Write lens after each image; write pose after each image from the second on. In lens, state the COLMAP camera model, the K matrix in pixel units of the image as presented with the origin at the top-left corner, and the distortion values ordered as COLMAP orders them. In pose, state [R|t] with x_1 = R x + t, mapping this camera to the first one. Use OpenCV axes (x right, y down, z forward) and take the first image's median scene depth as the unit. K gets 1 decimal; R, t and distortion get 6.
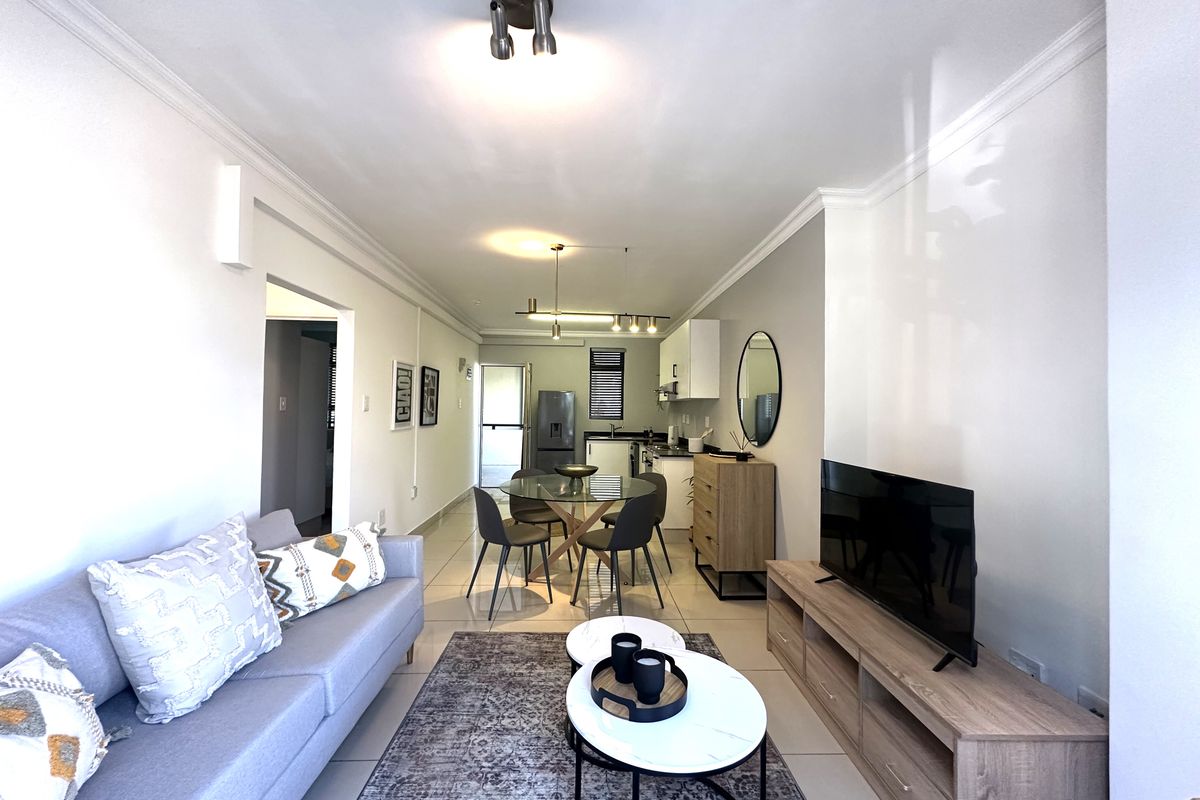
lens RADIAL K [[475.9, 0, 600.0], [0, 475.9, 400.0], [0, 0, 1]] dist [0.000004, -0.000150]
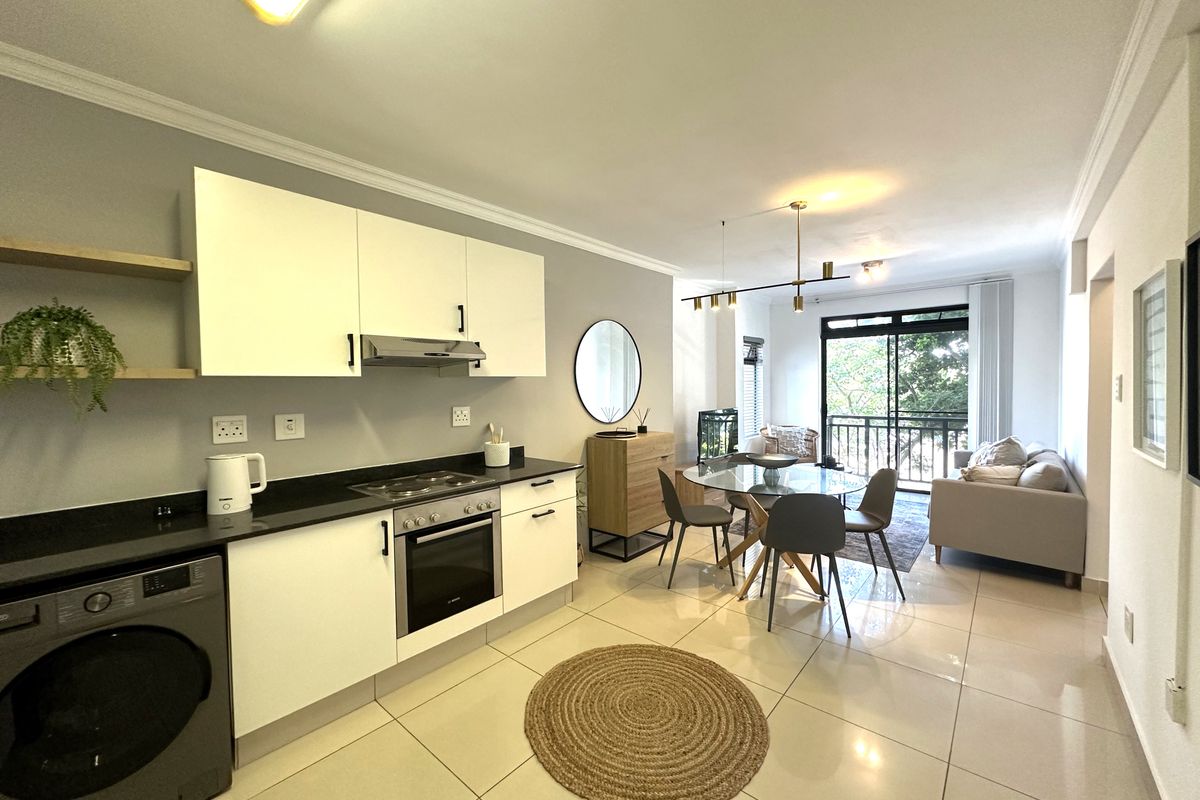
lens RADIAL K [[475.9, 0, 600.0], [0, 475.9, 400.0], [0, 0, 1]] dist [0.000004, -0.000150]
pose [[-0.727472, -0.028582, 0.685542, -0.206860], [-0.010832, 0.999486, 0.030176, 0.004680], [-0.686052, 0.014526, -0.727408, 0.906122]]
